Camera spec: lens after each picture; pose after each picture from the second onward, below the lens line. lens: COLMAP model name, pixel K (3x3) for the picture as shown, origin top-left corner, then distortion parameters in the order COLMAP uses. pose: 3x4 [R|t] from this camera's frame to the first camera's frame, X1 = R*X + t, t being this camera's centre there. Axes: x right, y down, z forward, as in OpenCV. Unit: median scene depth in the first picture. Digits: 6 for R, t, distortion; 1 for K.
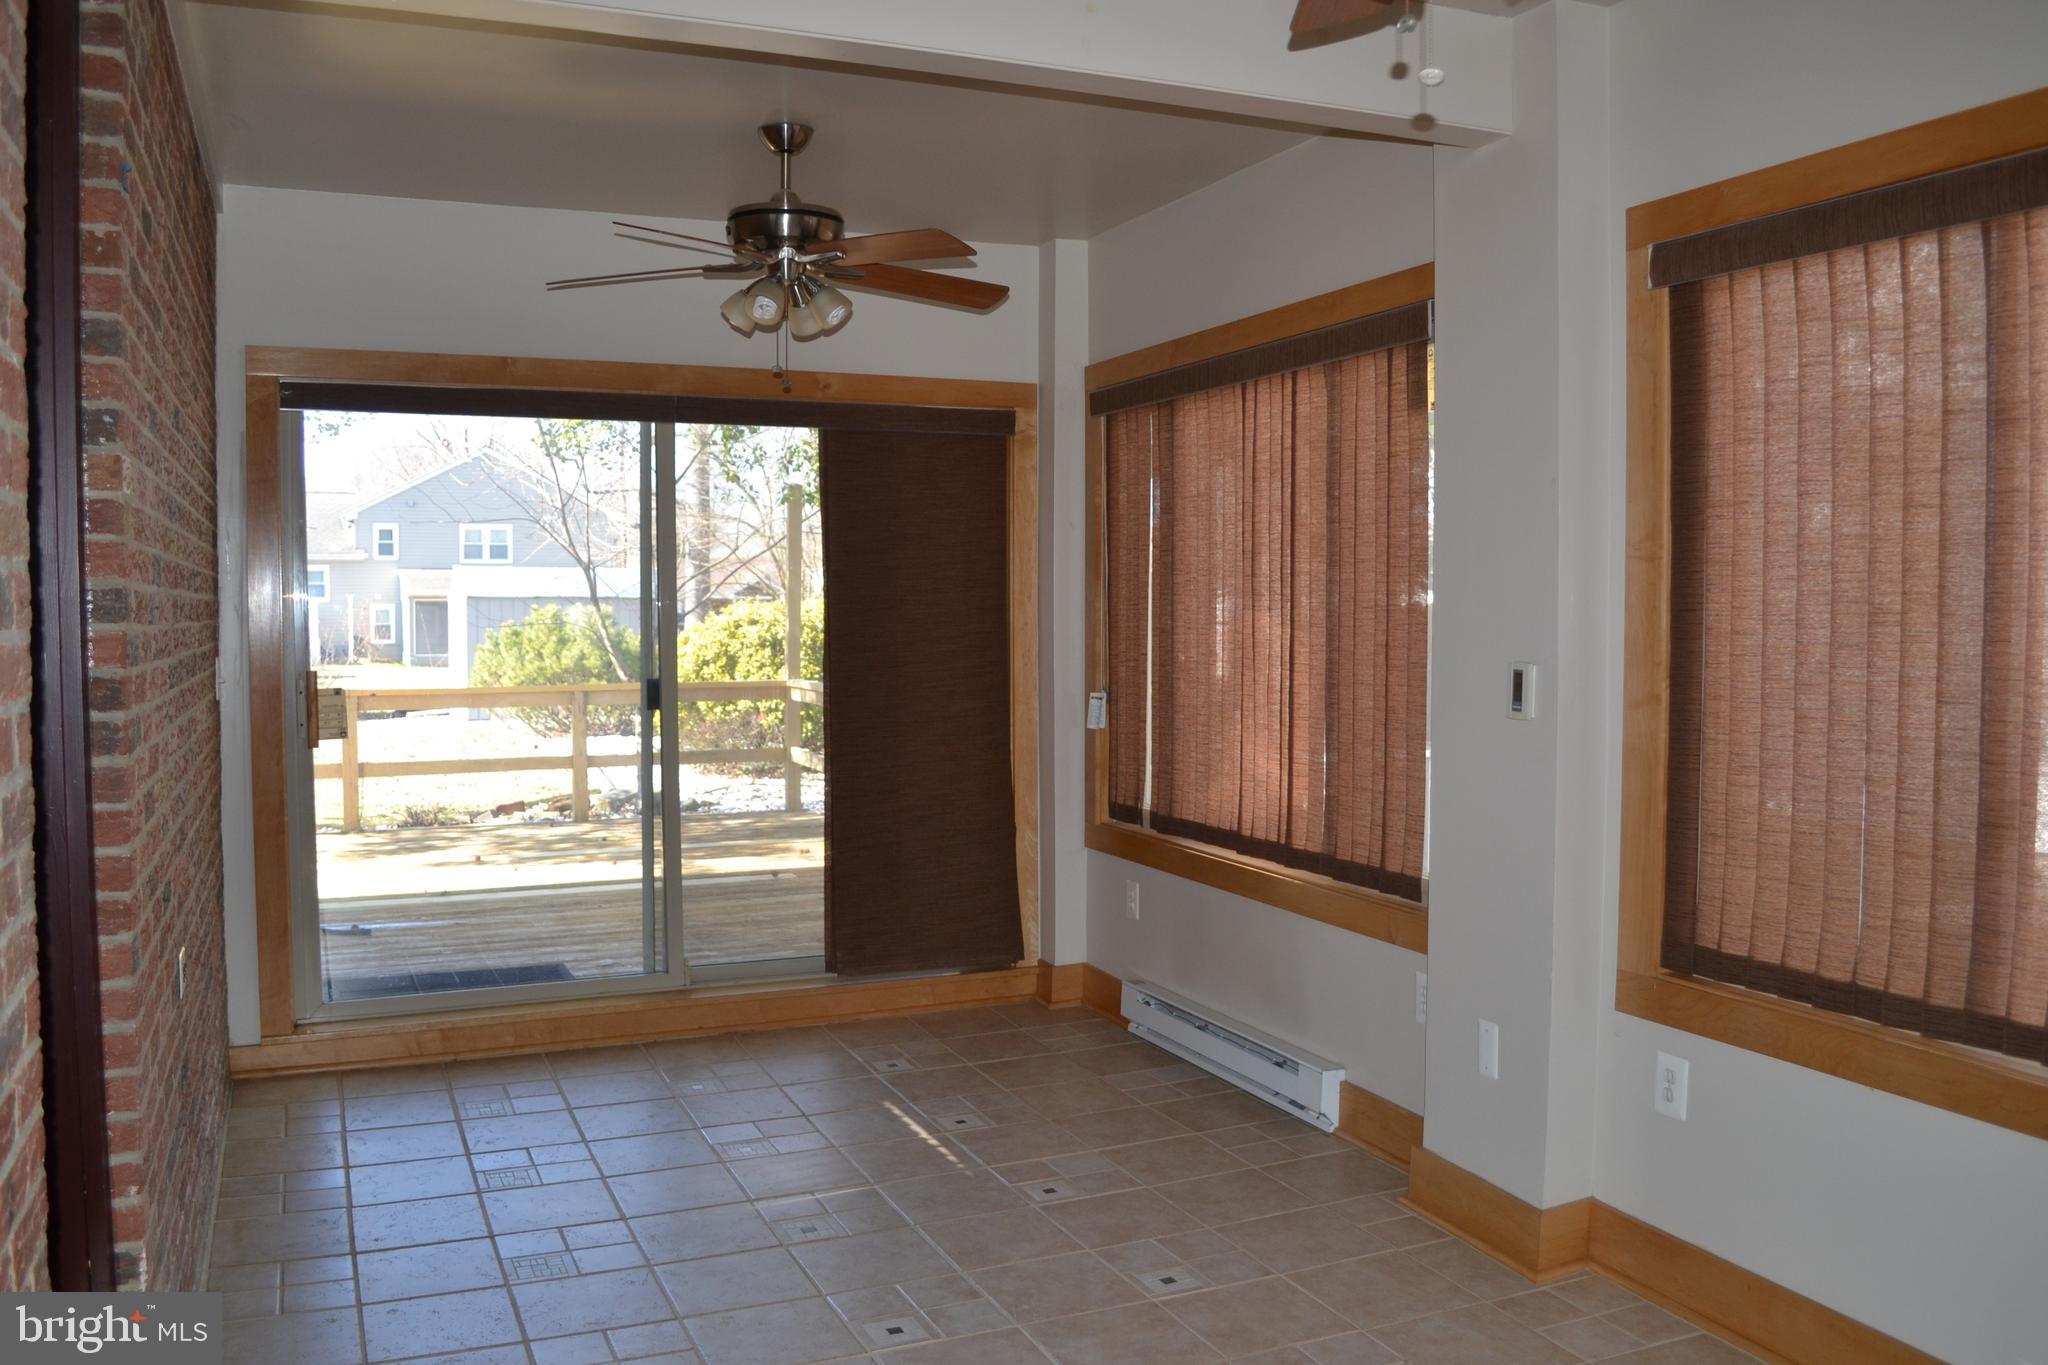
lens RADIAL K [[1632.2, 0, 1024.0], [0, 1632.2, 682.5], [0, 0, 1]] dist [-0.083565, 0.007857]
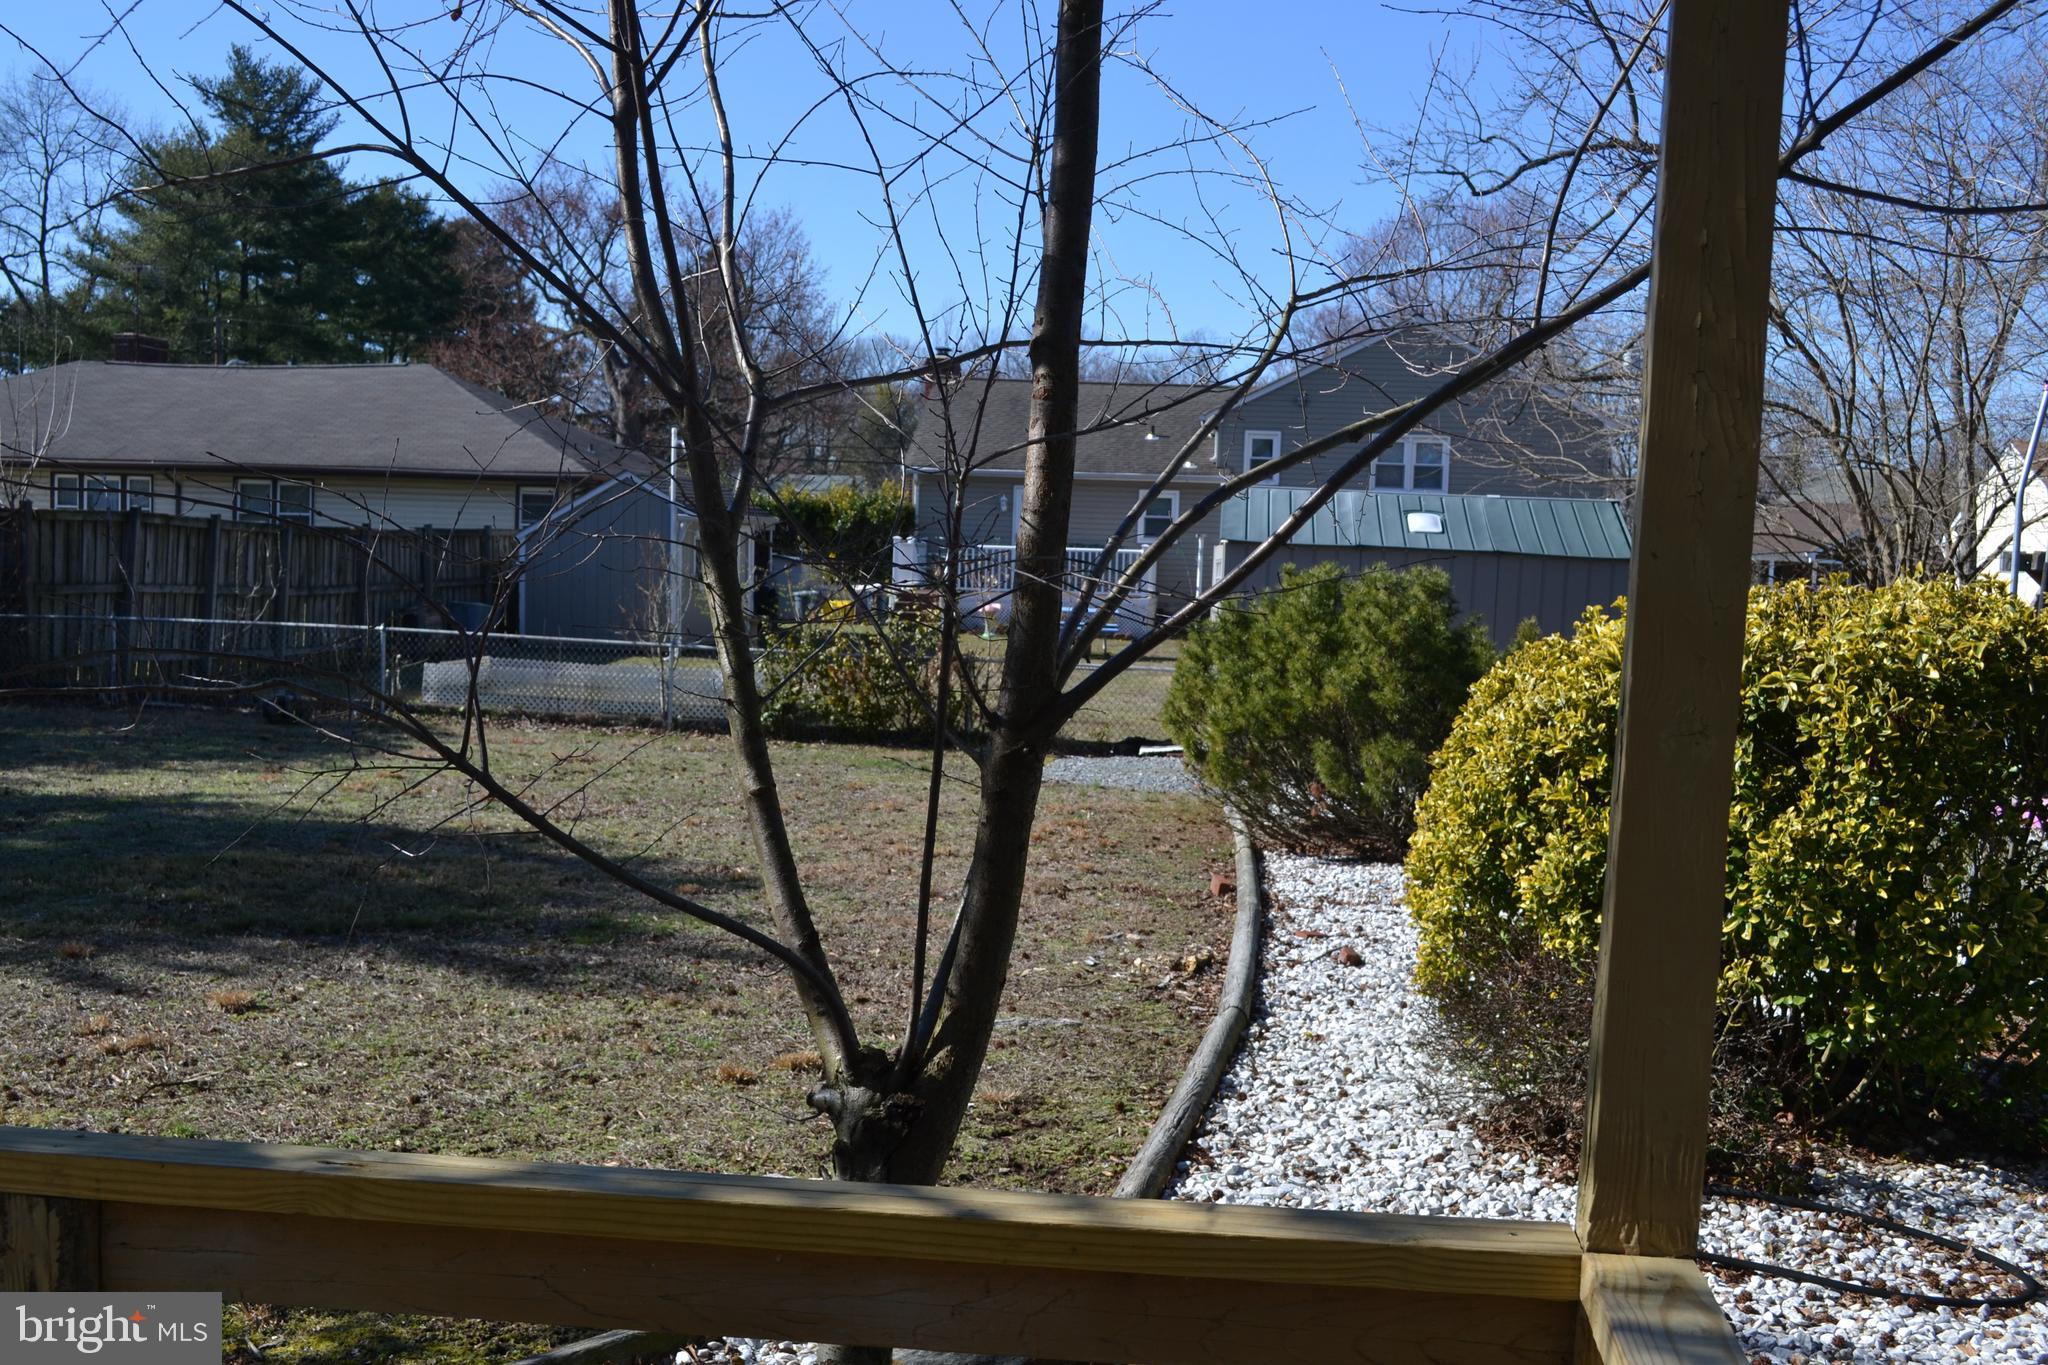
lens RADIAL K [[2219.8, 0, 1024.0], [0, 2219.8, 682.5], [0, 0, 1]] dist [-0.080510, 0.007015]
pose [[0.865114, 0.061704, -0.497765, -0.050470], [-0.058614, 0.998042, 0.021849, -0.023357], [0.498138, 0.010274, 0.867037, 0.417969]]
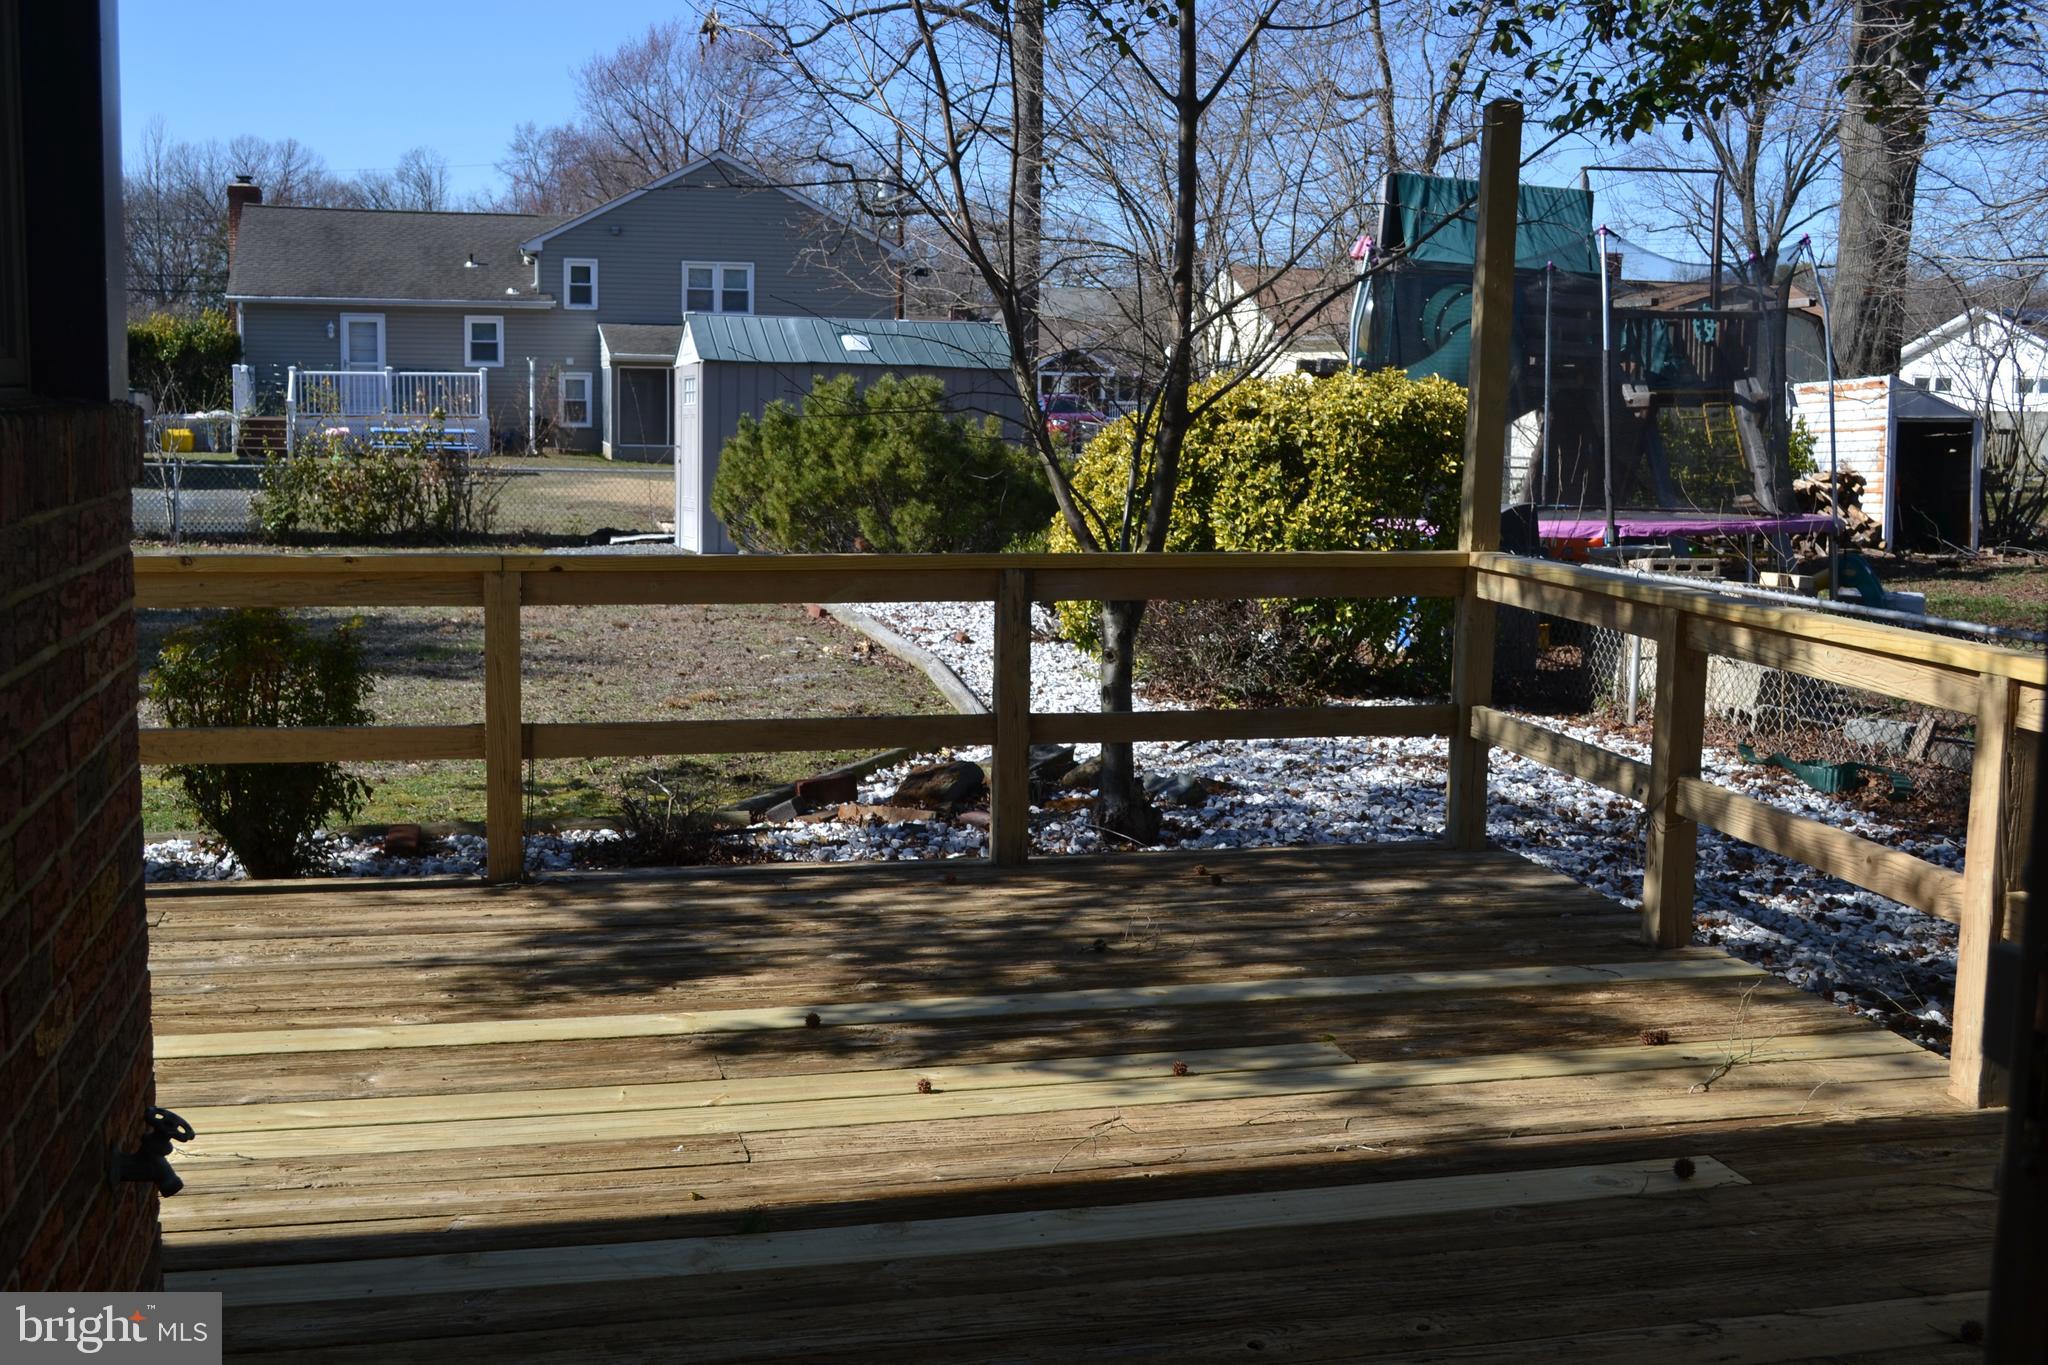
lens RADIAL K [[2187.8, 0, 1024.0], [0, 2187.8, 682.5], [0, 0, 1]] dist [-0.039408, -0.021171]
pose [[0.984104, 0.041858, -0.172588, -0.079944], [-0.026769, 0.995686, 0.088844, -0.007840], [0.175562, -0.082812, 0.980979, 0.199038]]
